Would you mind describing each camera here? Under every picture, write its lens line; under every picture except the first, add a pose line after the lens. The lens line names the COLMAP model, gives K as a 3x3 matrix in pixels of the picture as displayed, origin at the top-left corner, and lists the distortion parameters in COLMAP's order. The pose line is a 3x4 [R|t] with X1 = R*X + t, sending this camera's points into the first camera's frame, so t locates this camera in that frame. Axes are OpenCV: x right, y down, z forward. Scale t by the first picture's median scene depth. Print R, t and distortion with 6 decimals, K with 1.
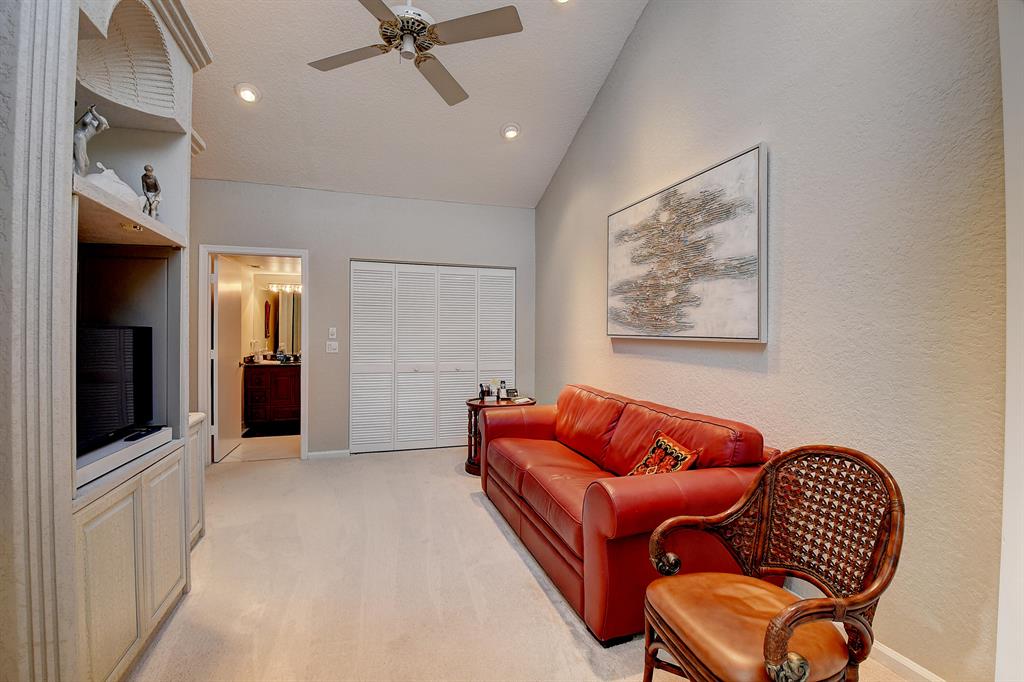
lens RADIAL K [[450.0, 0, 509.1], [0, 450.0, 331.4], [0, 0, 1]] dist [0.016575, -0.027466]
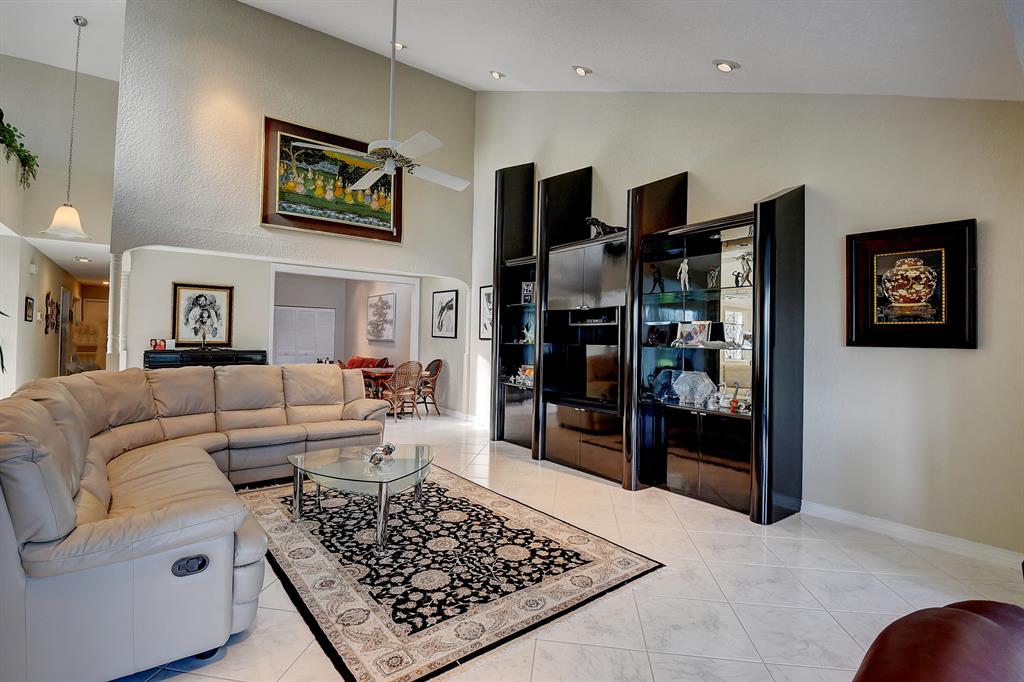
lens RADIAL K [[467.0, 0, 511.4], [0, 467.0, 333.6], [0, 0, 1]] dist [0.000057, -0.000026]
pose [[0.938788, 0.011416, 0.344305, 0.073236], [-0.008927, 0.999921, -0.008815, -0.009692], [-0.344379, 0.005201, 0.938816, -2.594338]]
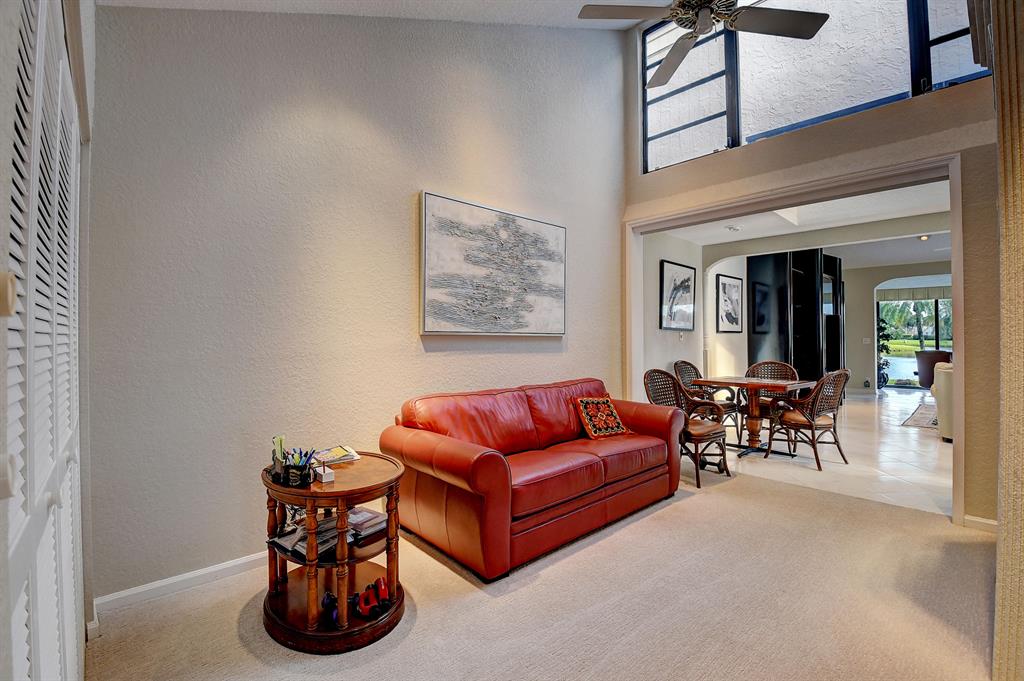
lens RADIAL K [[450.0, 0, 509.1], [0, 450.0, 330.9], [0, 0, 1]] dist [0.016575, -0.027466]
pose [[-0.405812, -0.000153, 0.913957, -0.769283], [-0.008684, 0.999955, -0.003688, 0.010259], [-0.913915, -0.009434, -0.405795, 1.475864]]
